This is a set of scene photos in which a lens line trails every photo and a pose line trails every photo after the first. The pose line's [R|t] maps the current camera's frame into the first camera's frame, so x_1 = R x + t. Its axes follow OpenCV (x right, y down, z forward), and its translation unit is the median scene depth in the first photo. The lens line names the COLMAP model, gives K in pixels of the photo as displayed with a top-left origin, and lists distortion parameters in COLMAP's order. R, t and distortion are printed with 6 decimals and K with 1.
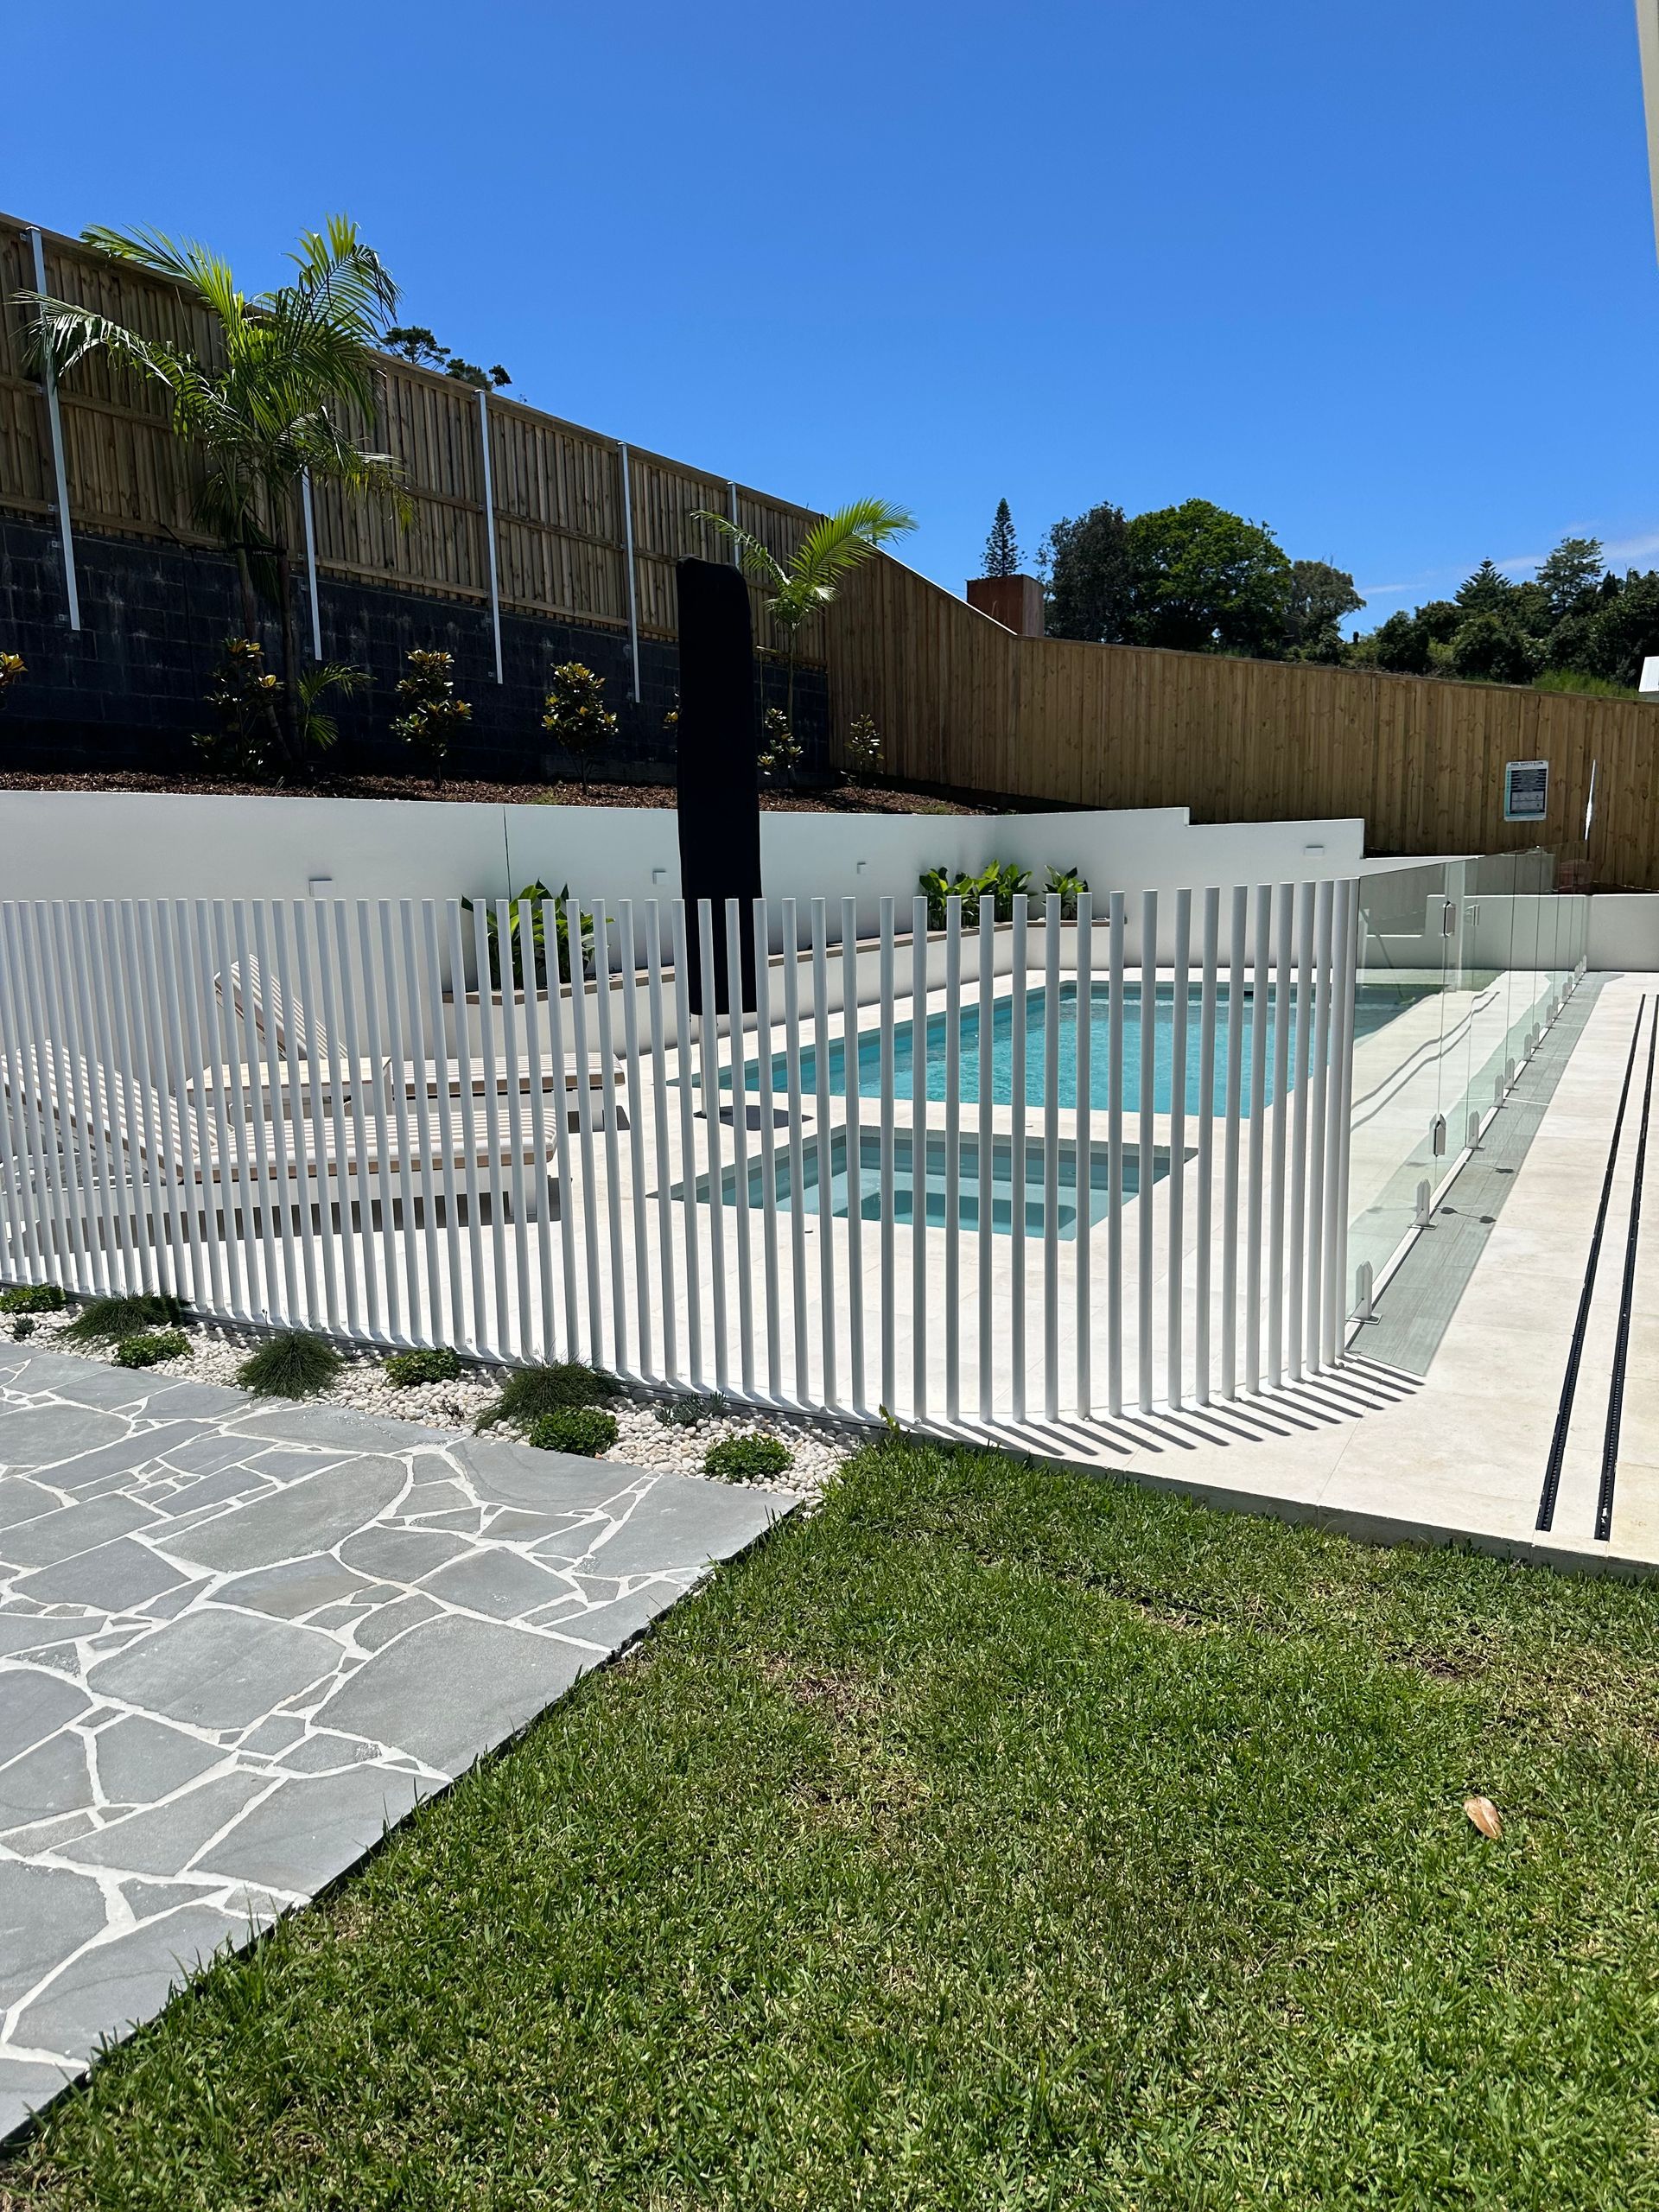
lens RADIAL K [[1573.1, 0, 830.1], [0, 1573.1, 1114.9], [0, 0, 1]] dist [-0.004808, -0.013643]
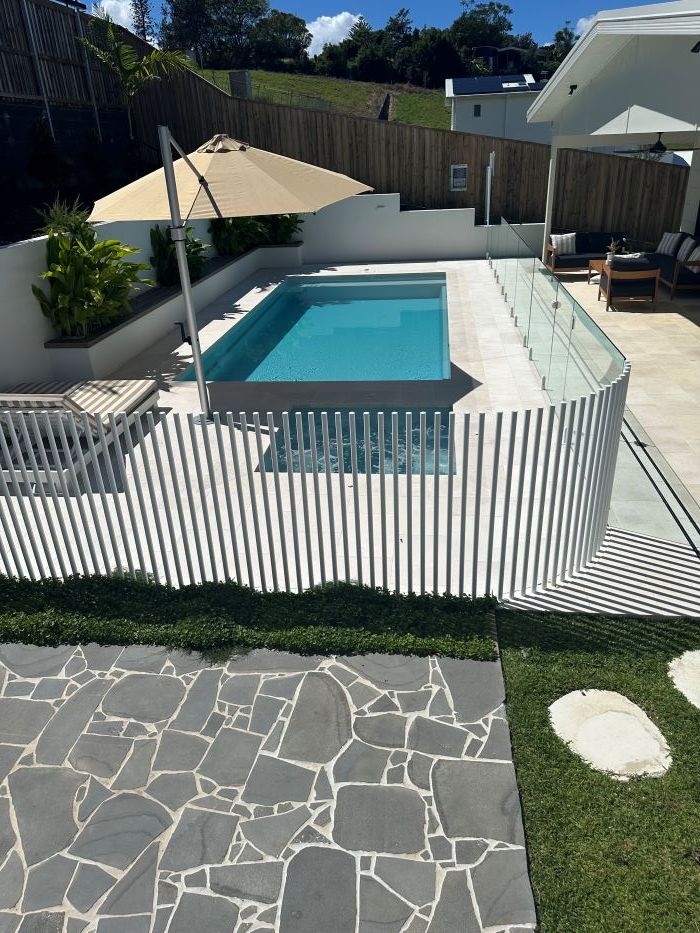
lens RADIAL K [[663.5, 0, 351.8], [0, 663.5, 467.5], [0, 0, 1]] dist [-0.004808, -0.013643]
pose [[0.930709, -0.171228, 0.323205, -0.554748], [0.077672, 0.956024, 0.282817, -0.393777], [-0.357418, -0.238116, 0.903080, 0.166769]]
